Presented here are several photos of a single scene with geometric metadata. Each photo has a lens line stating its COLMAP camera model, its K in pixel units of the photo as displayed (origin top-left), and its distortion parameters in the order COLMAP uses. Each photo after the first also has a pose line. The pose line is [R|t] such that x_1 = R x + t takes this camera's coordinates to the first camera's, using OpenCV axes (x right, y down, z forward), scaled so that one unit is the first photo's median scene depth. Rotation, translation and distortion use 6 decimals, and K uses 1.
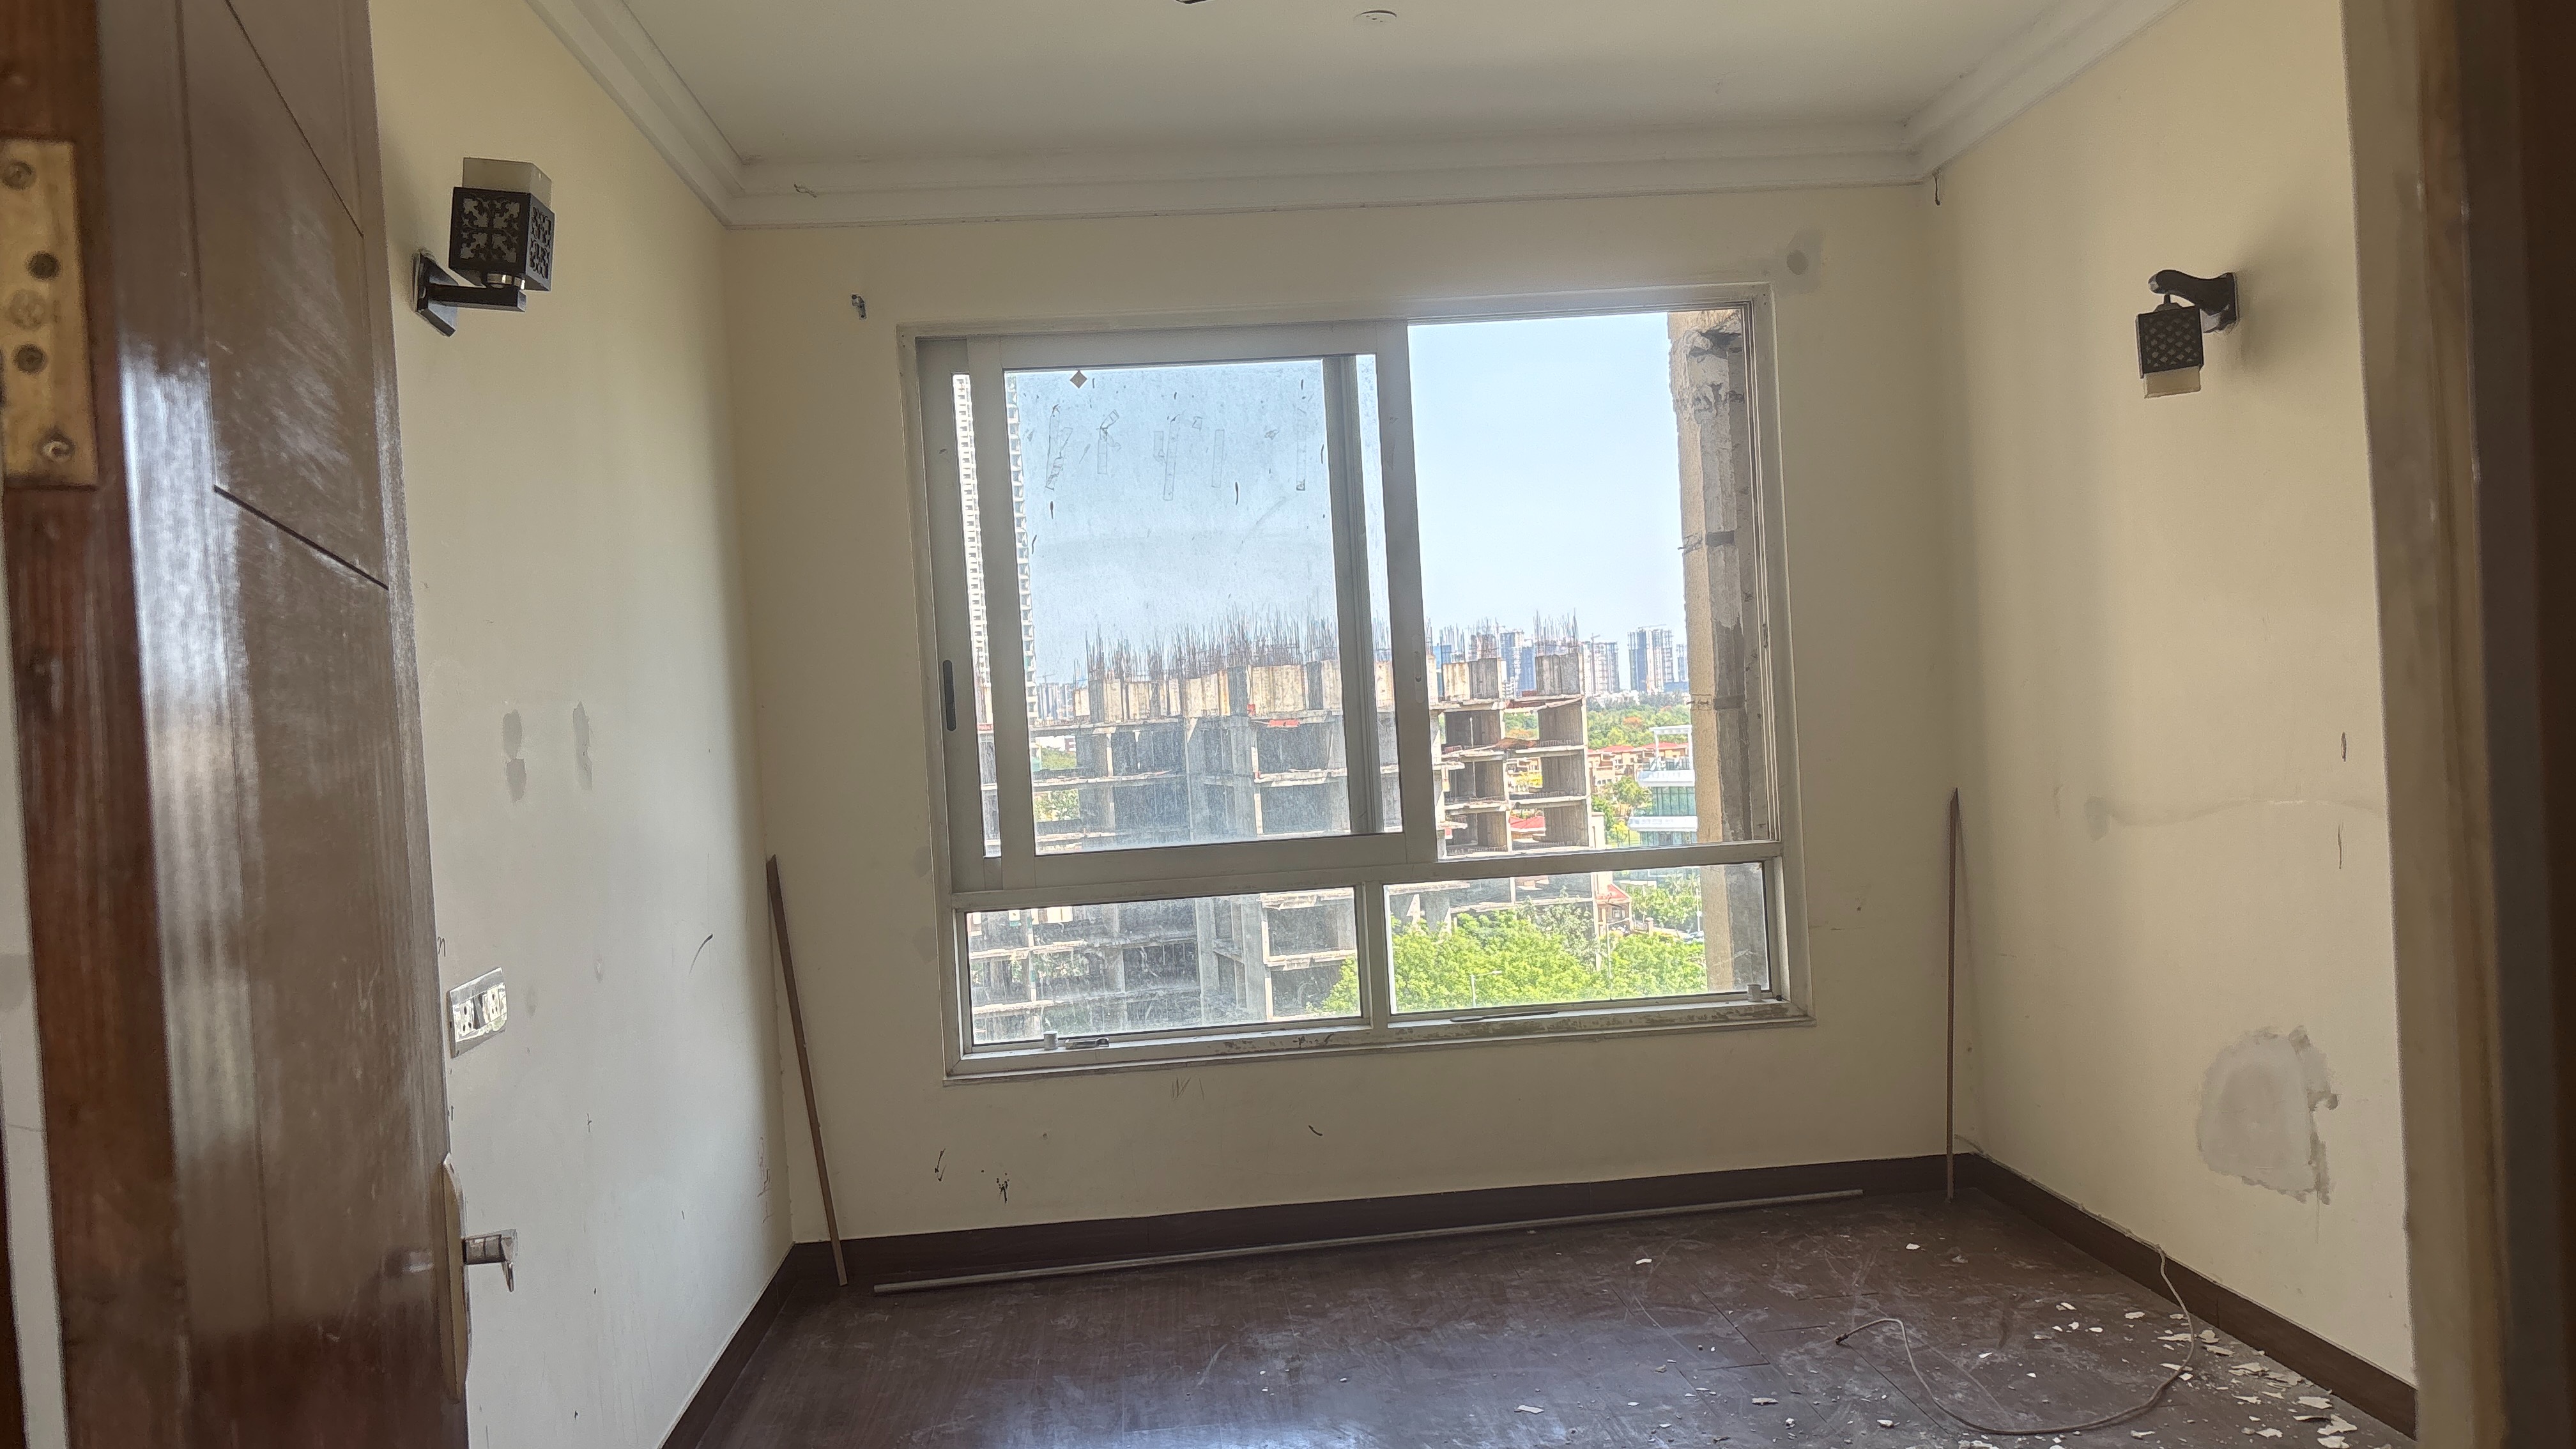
lens RADIAL K [[1918.3, 0, 1285.0], [0, 1918.3, 736.3], [0, 0, 1]] dist [0.056783, 0.001993]
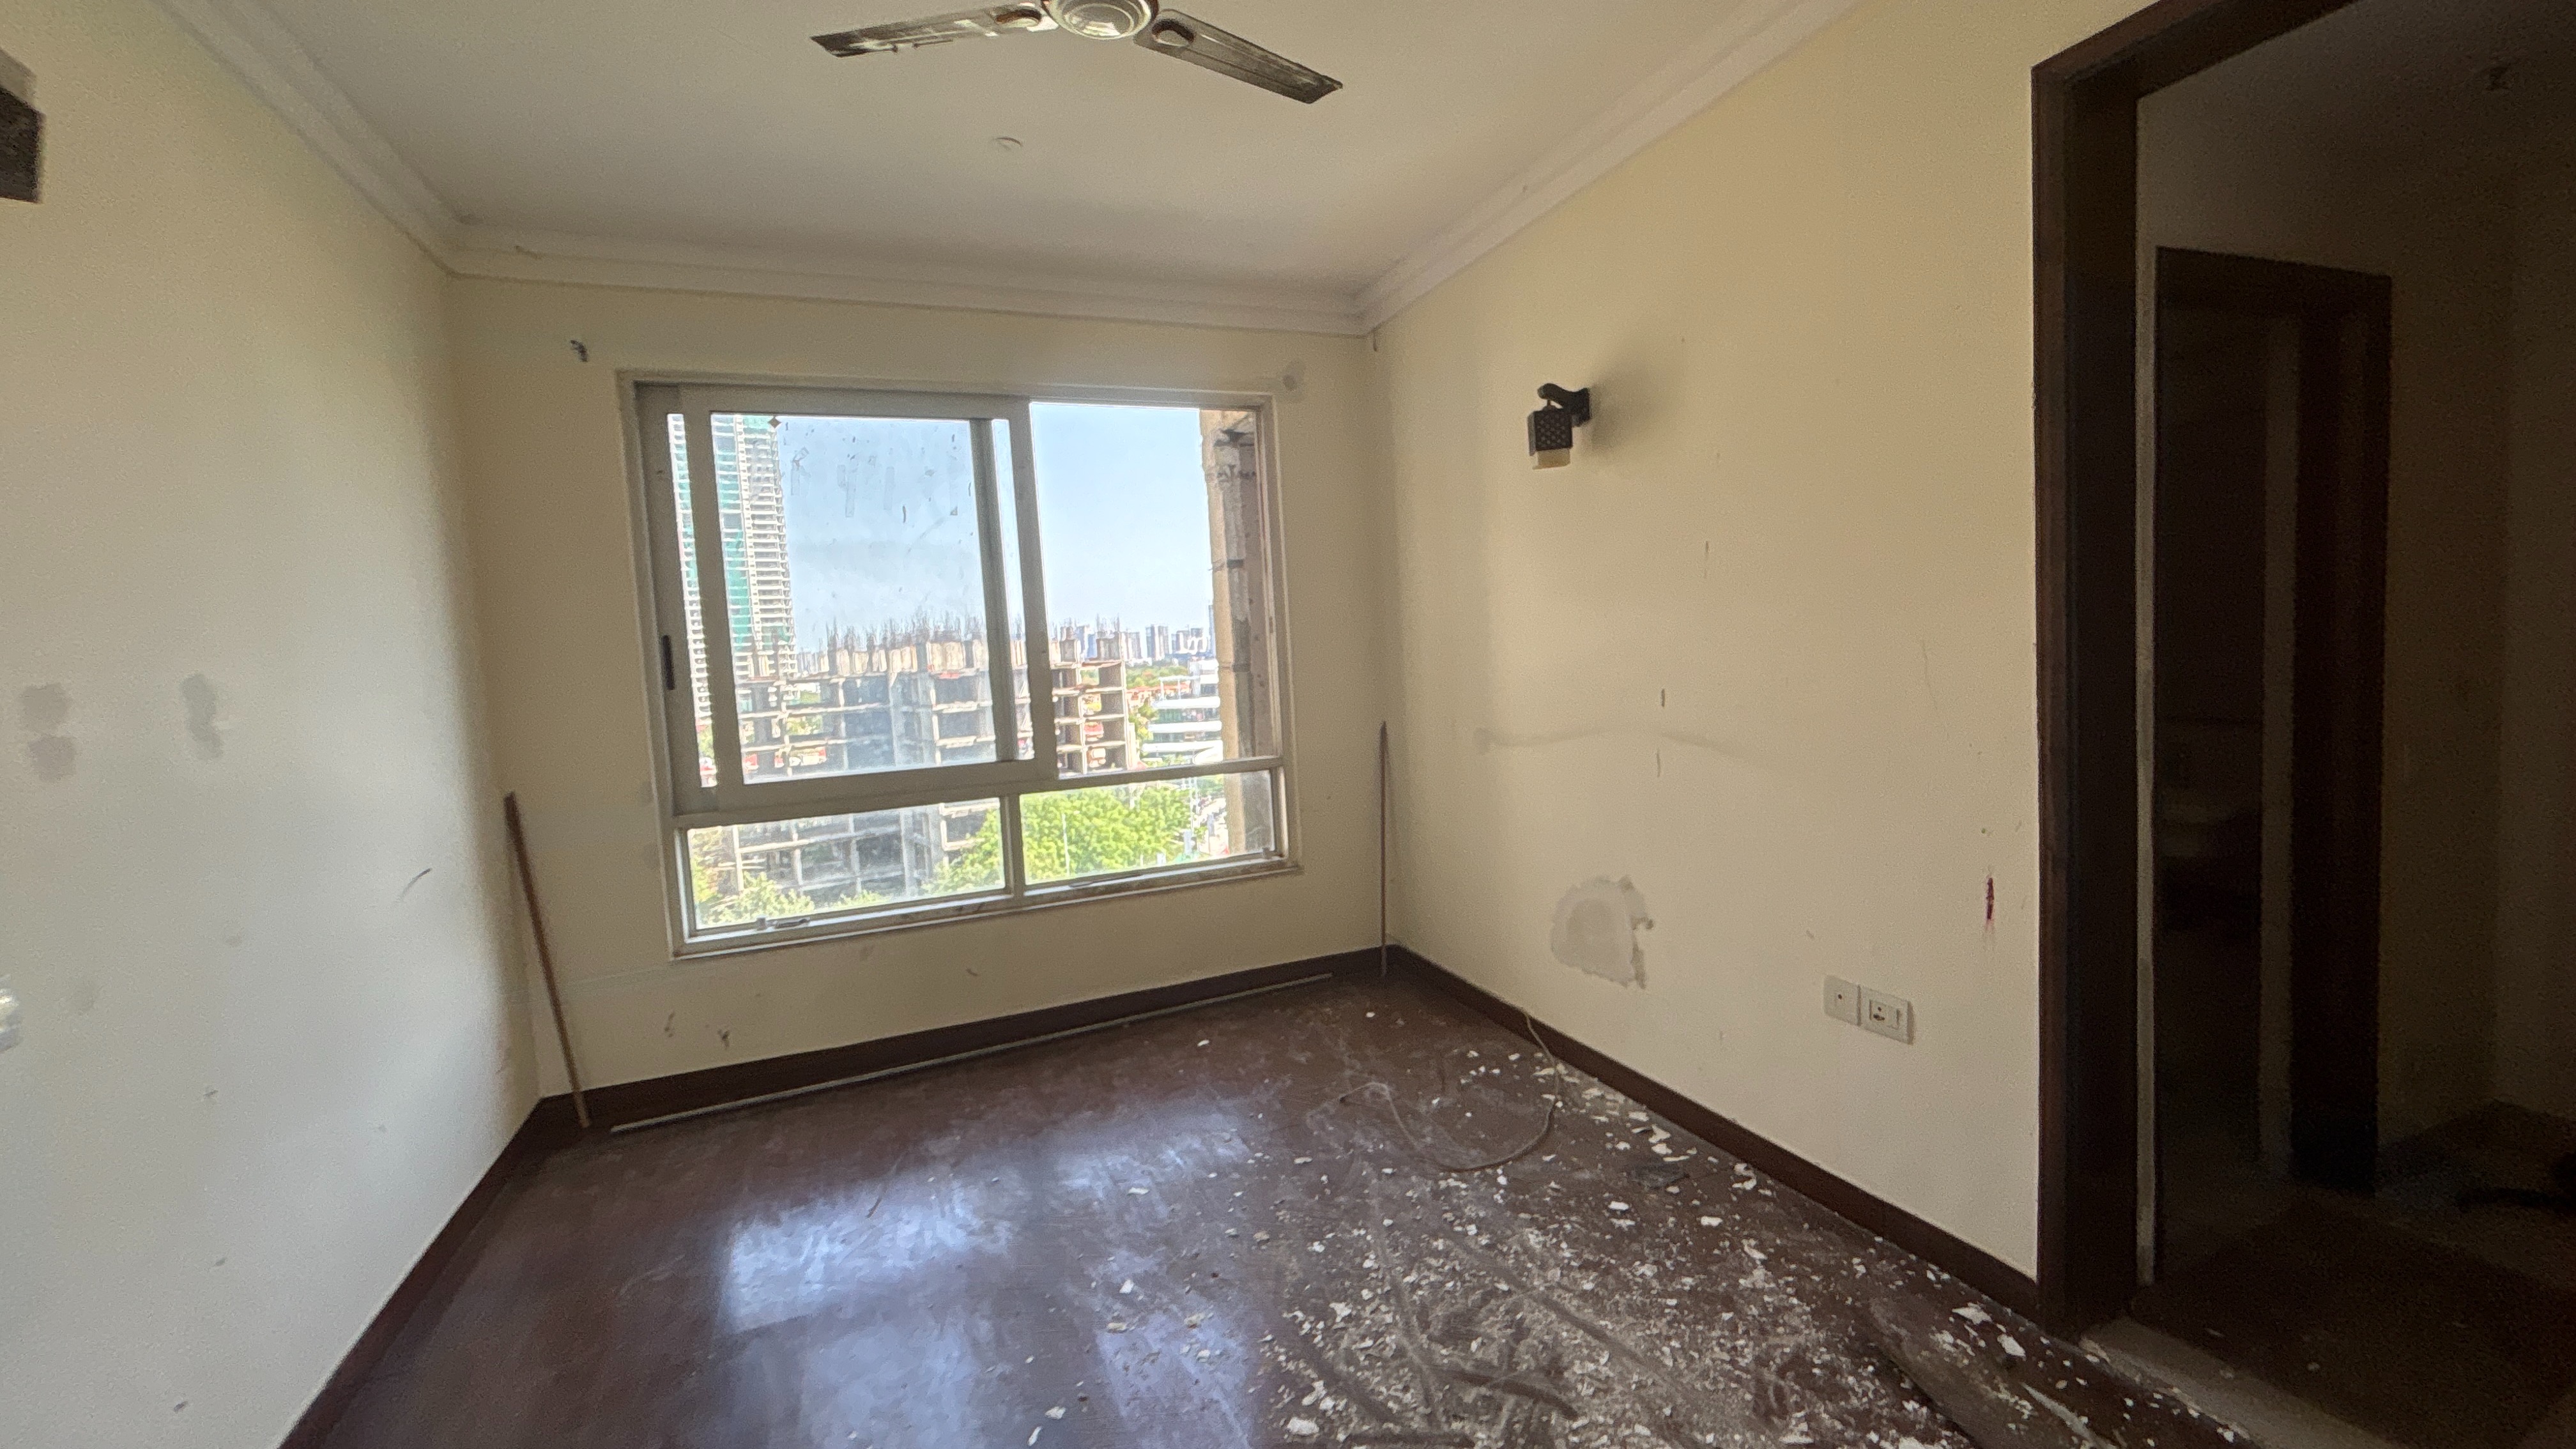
lens RADIAL K [[1042.3, 0, 1288.9], [0, 1042.3, 717.3], [0, 0, 1]] dist [0.003403, -0.001350]
pose [[0.951466, -0.015758, 0.307350, 0.004955], [0.005307, 0.999380, 0.034809, -0.006936], [-0.307708, -0.031489, 0.950960, 0.211734]]
